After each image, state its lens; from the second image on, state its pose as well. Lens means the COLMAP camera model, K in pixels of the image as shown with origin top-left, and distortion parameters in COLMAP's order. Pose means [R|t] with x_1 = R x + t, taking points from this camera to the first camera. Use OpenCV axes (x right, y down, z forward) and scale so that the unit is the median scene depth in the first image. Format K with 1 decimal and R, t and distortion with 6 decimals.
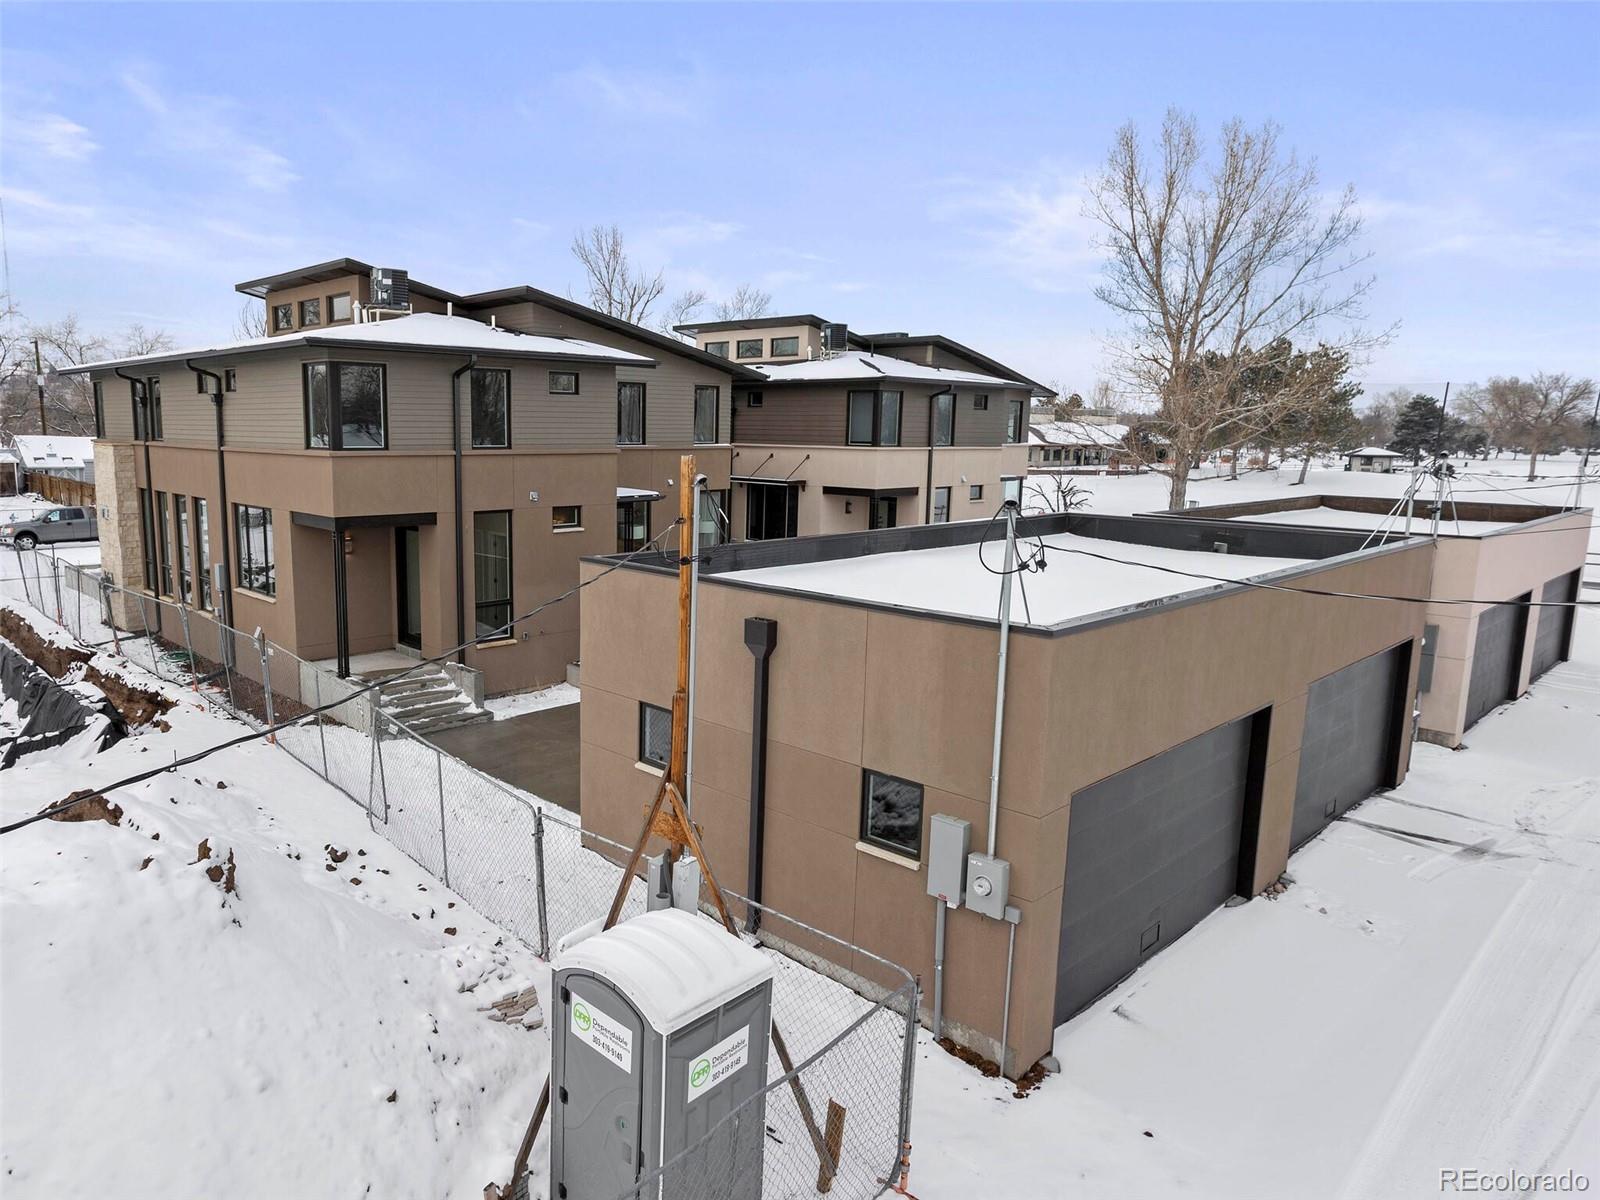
lens RADIAL K [[1049.8, 0, 663.6], [0, 1049.8, 595.6], [0, 0, 1]] dist [-0.002401, -0.001166]
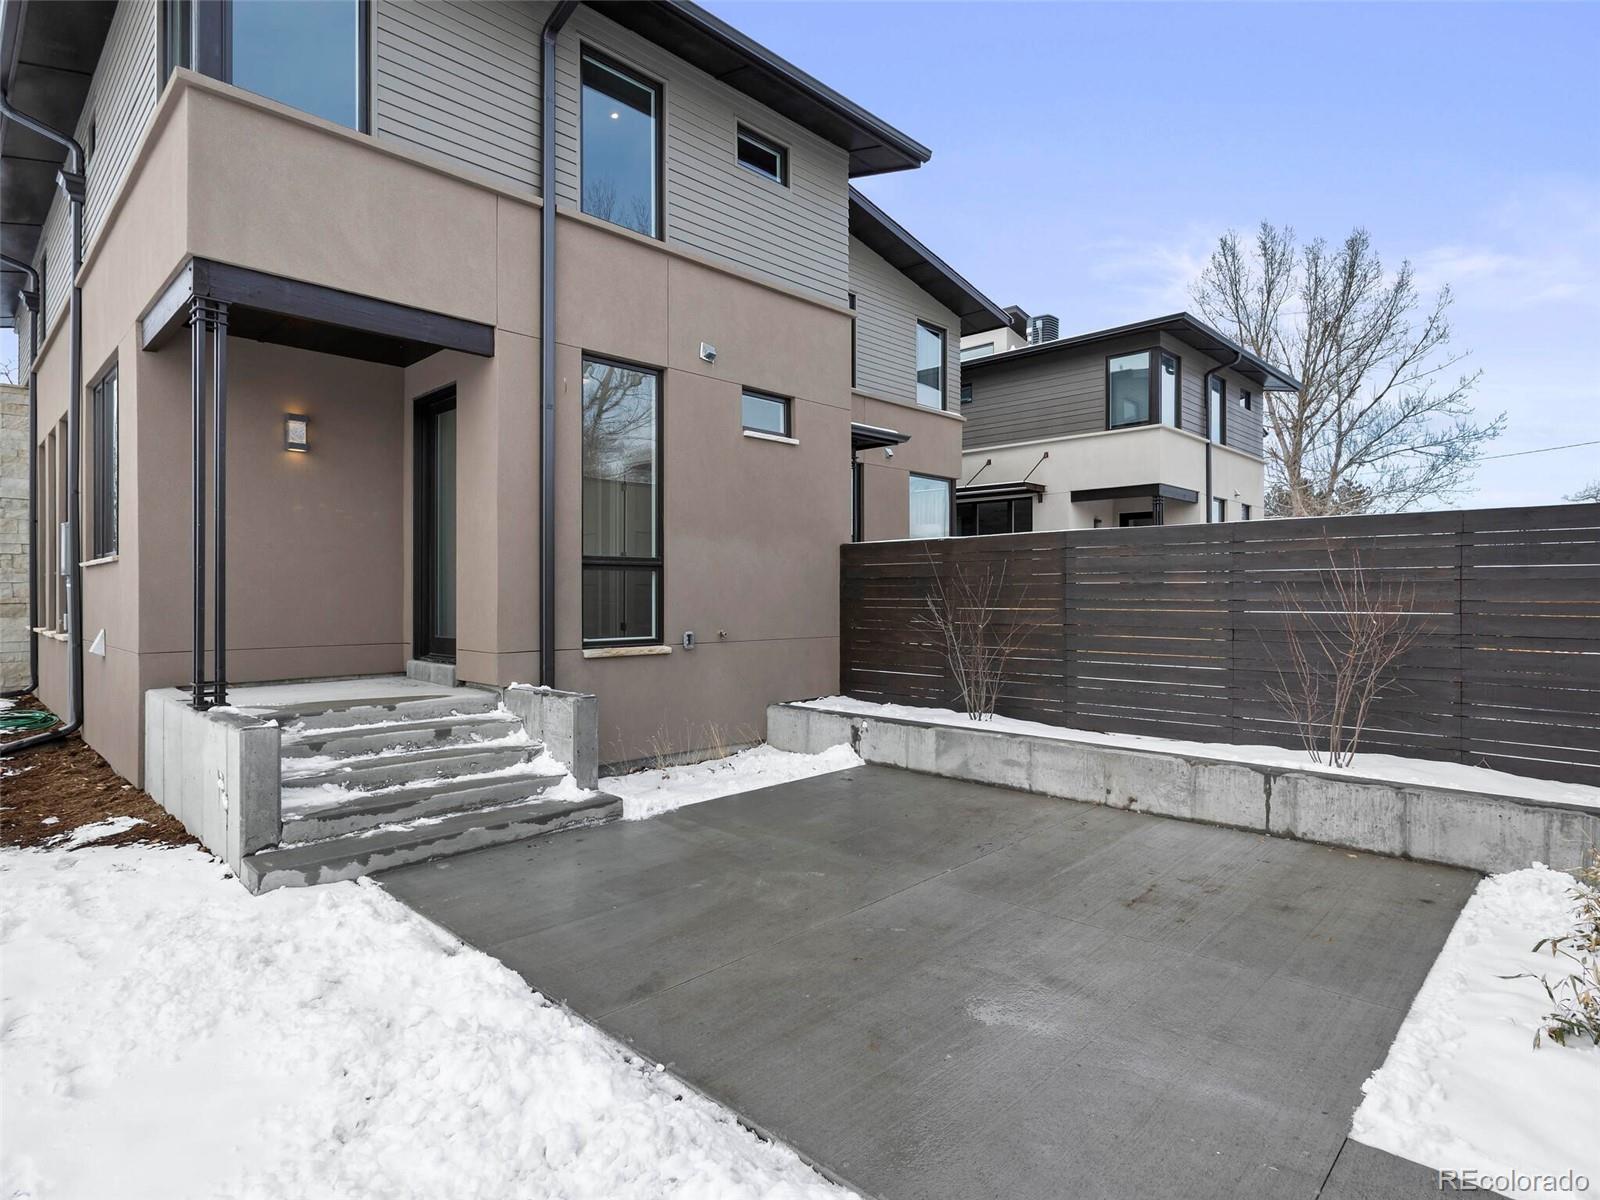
lens RADIAL K [[853.2, 0, 800.0], [0, 853.2, 600.0], [0, 0, 1]] dist [-0.000168, -0.000312]
pose [[0.997938, -0.009837, 0.063425, -0.109339], [0.019369, 0.988270, -0.151486, 0.082667], [-0.061191, 0.152402, 0.986422, 0.635468]]
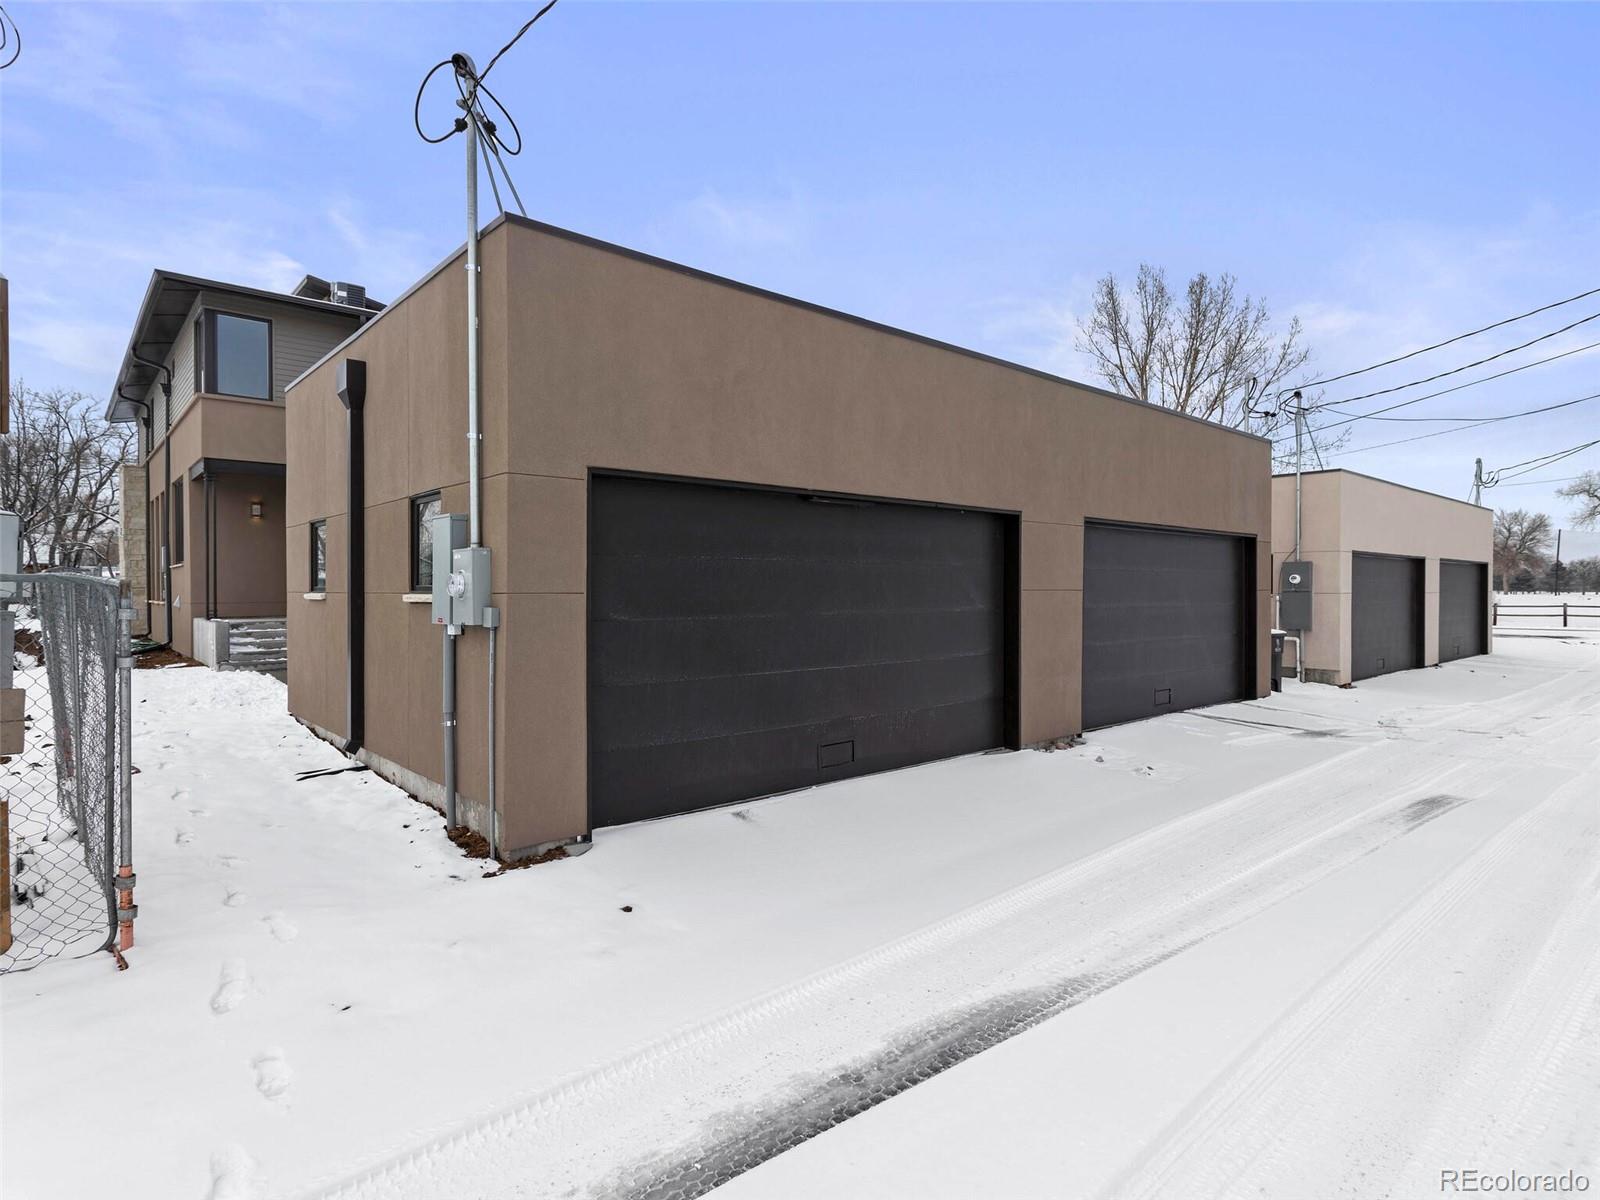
lens RADIAL K [[853.2, 0, 800.0], [0, 853.2, 600.0], [0, 0, 1]] dist [-0.000168, -0.000312]
pose [[0.999857, -0.011531, -0.012395, 0.246734], [0.009601, 0.989267, -0.145802, 0.168993], [0.013944, 0.145662, 0.989236, 0.183327]]
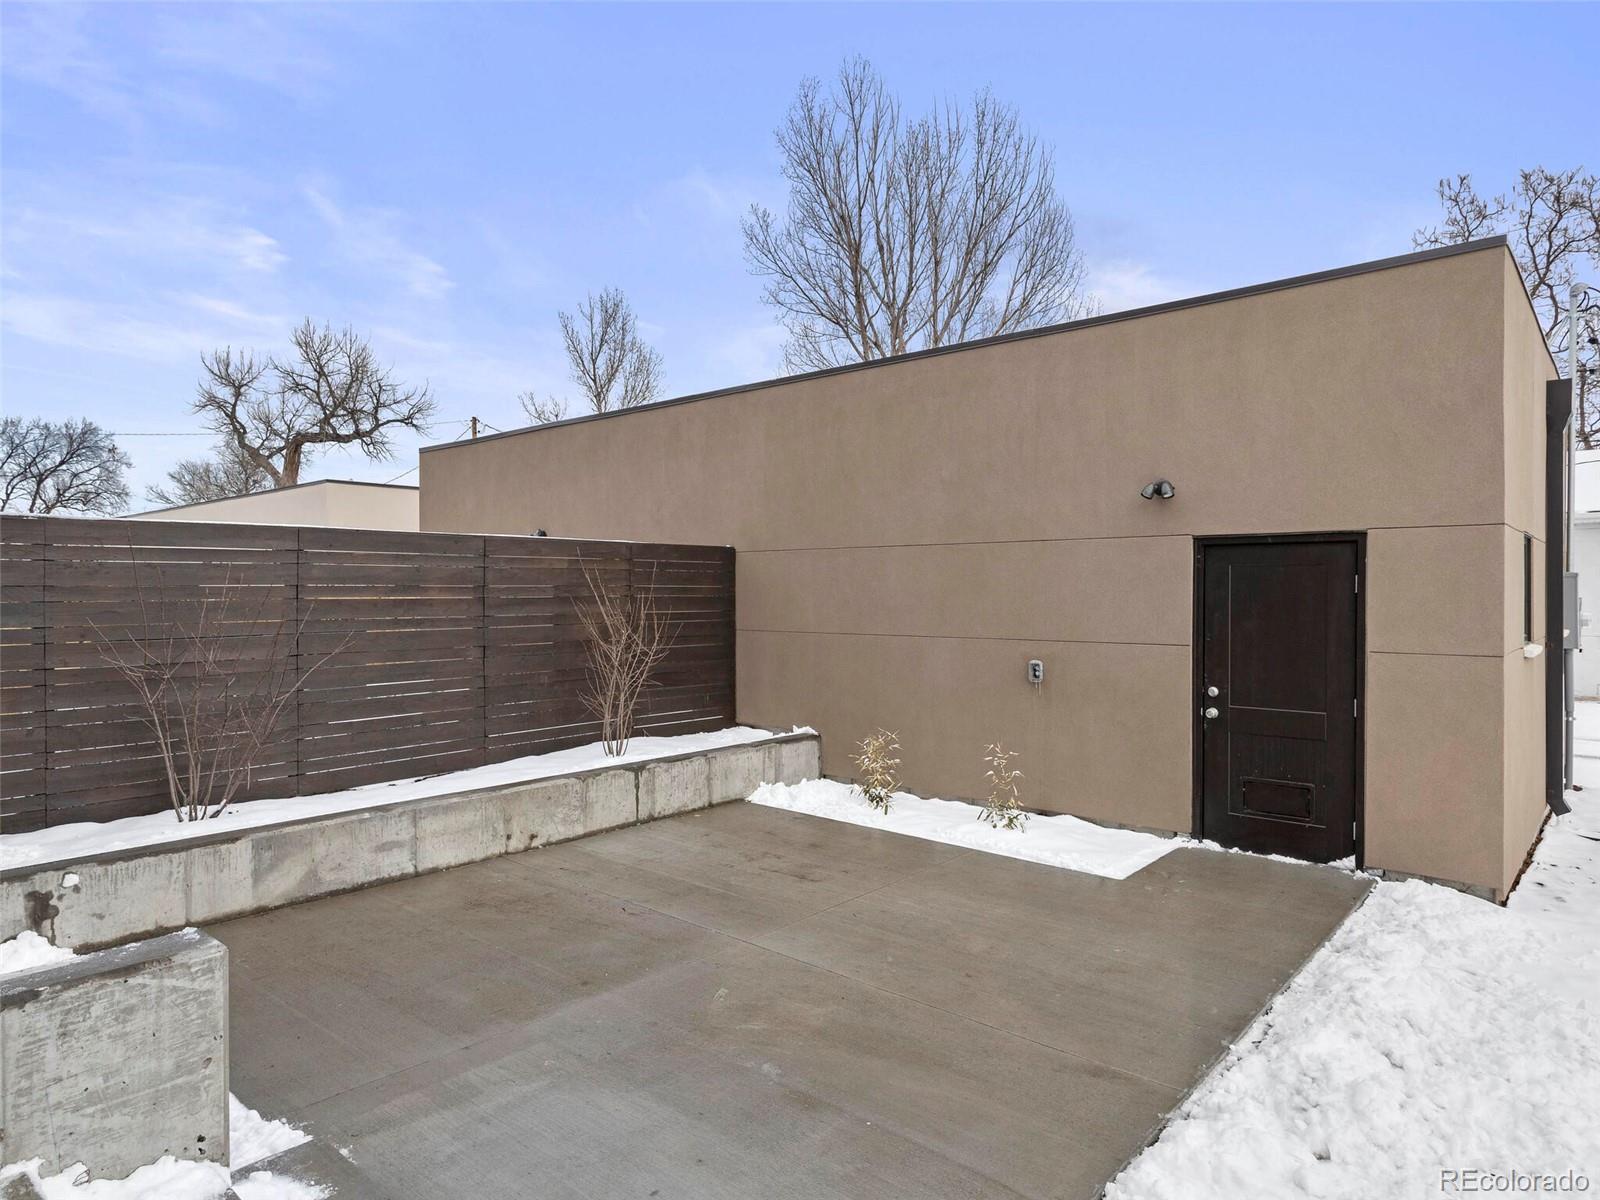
lens RADIAL K [[966.1, 0, 800.0], [0, 966.1, 600.0], [0, 0, 1]] dist [0.001887, -0.000640]
pose [[-0.114101, -0.017785, 0.993310, -0.296325], [0.157698, 0.986839, 0.035784, 0.034977], [-0.980873, 0.160726, -0.109795, 0.878731]]
